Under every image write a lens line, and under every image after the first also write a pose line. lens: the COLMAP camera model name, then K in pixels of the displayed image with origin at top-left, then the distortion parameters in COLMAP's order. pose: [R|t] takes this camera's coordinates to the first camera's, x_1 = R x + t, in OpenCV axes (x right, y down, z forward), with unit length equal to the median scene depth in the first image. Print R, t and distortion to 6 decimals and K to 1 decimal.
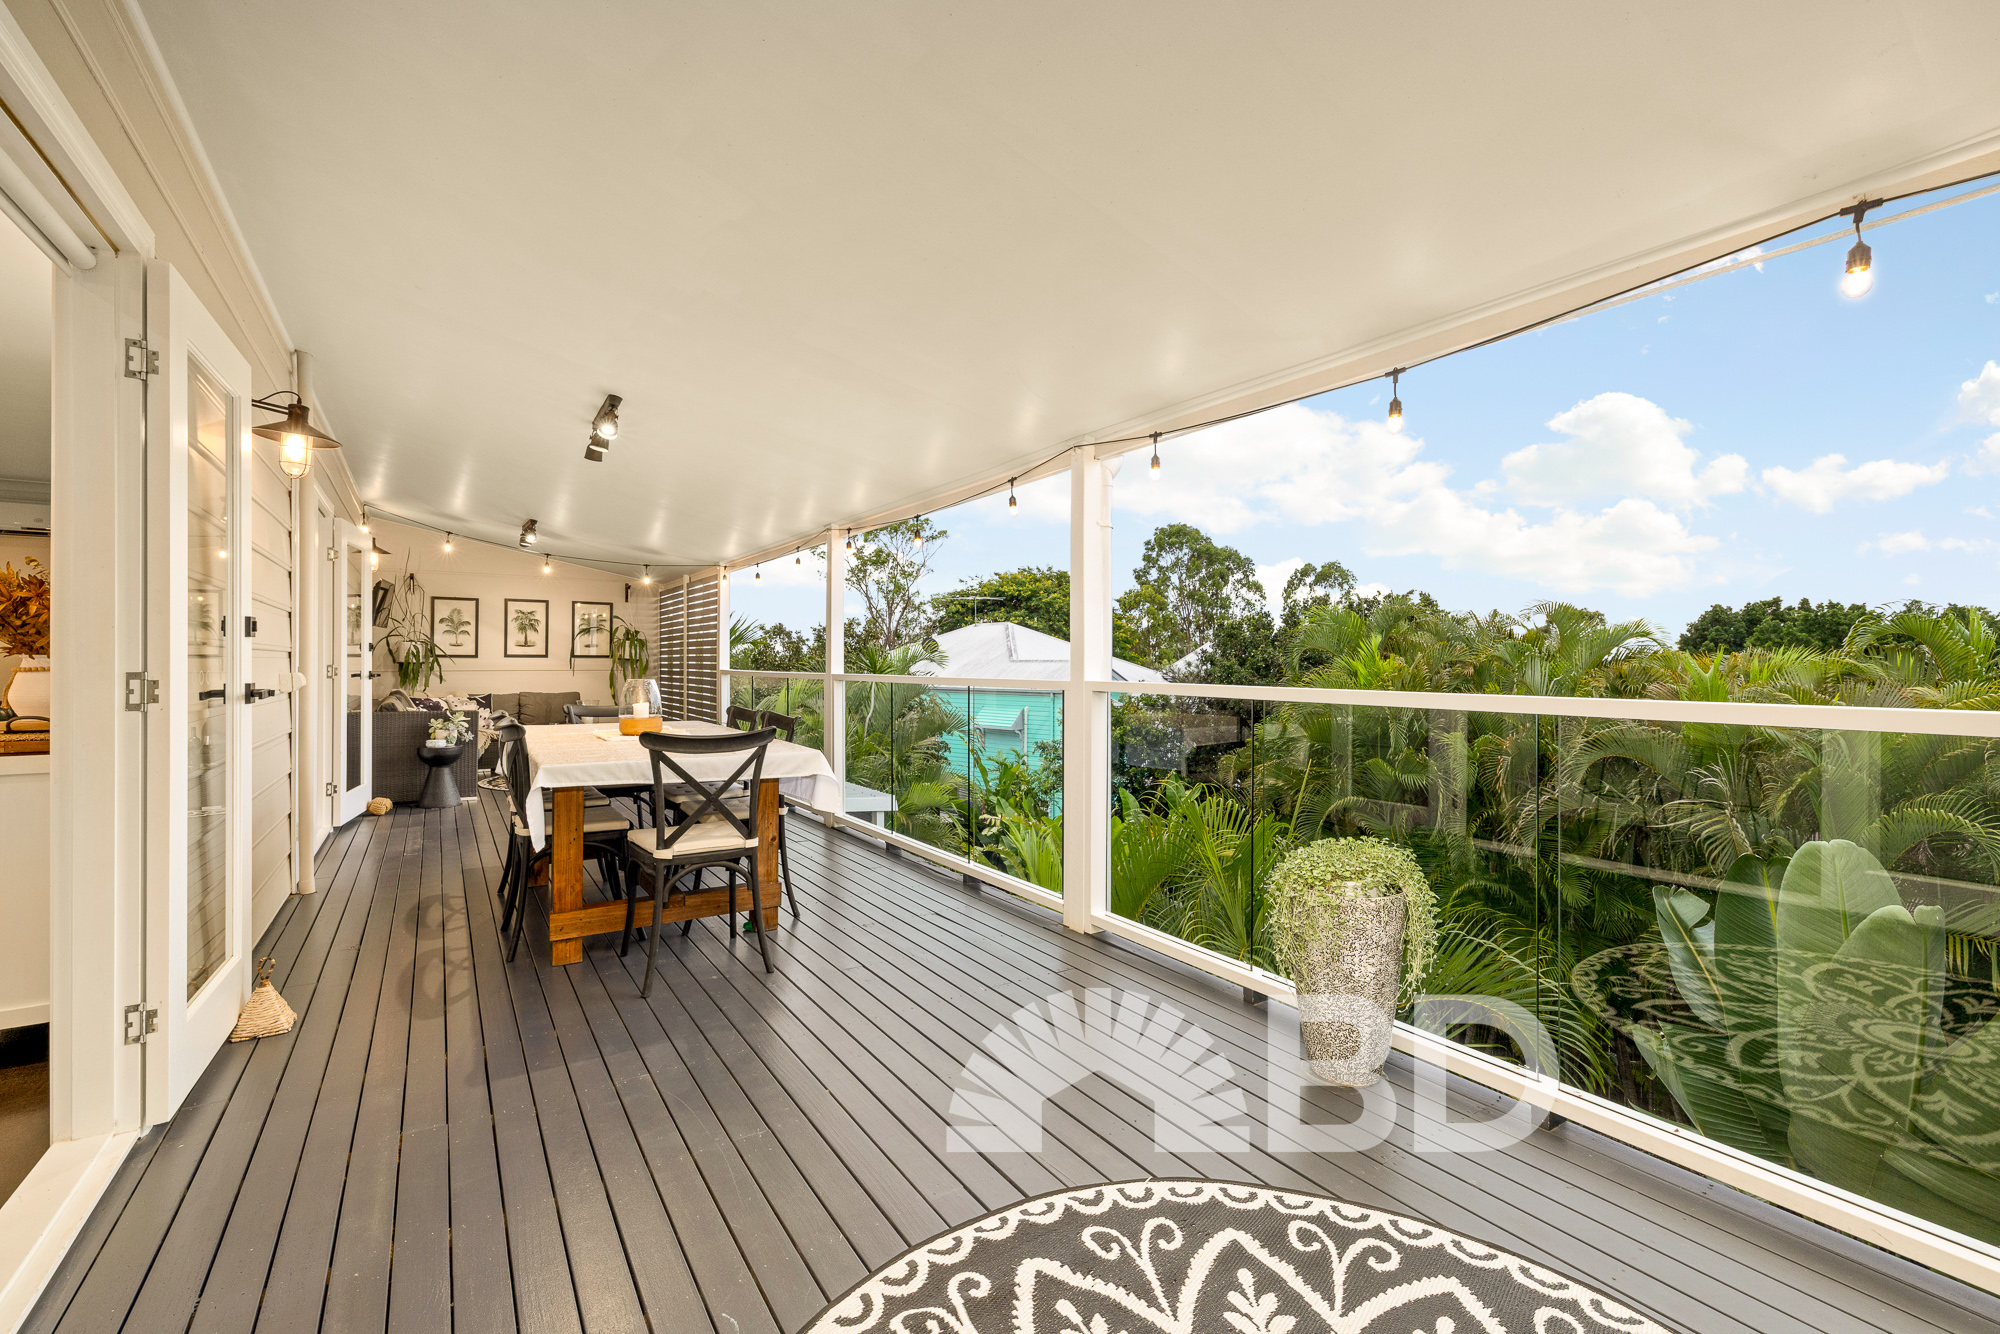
lens RADIAL K [[863.9, 0, 993.4], [0, 863.9, 659.7], [0, 0, 1]] dist [0.018334, 0.000076]
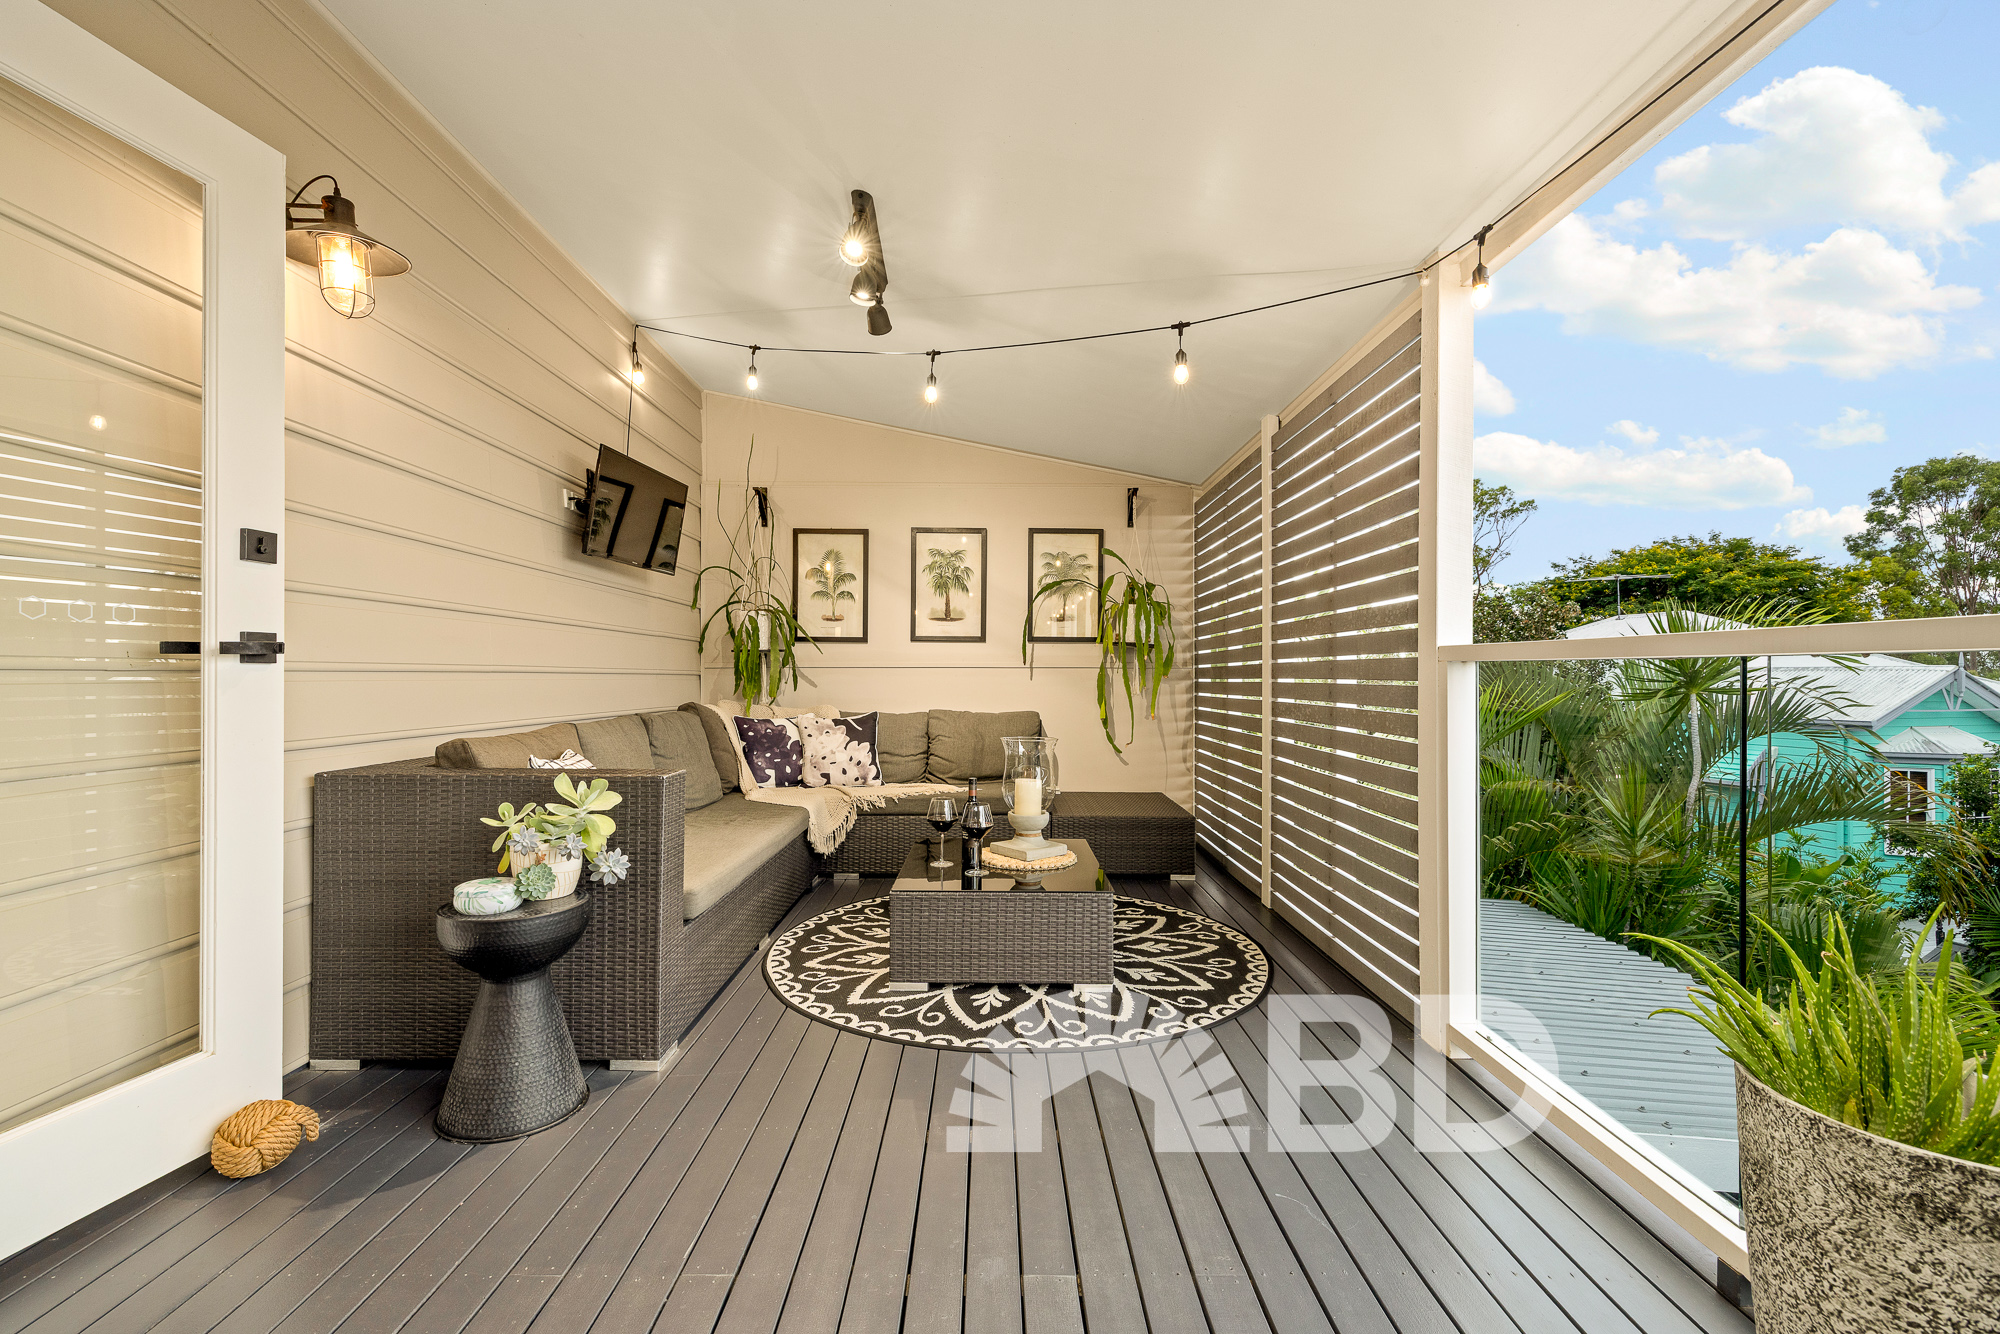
lens RADIAL K [[863.9, 0, 994.5], [0, 863.9, 669.7], [0, 0, 1]] dist [0.018334, 0.000076]
pose [[0.842017, -0.005529, -0.539422, -0.231241], [0.002632, 0.999978, -0.006142, 0.016301], [0.539444, 0.003752, 0.842013, 0.562982]]
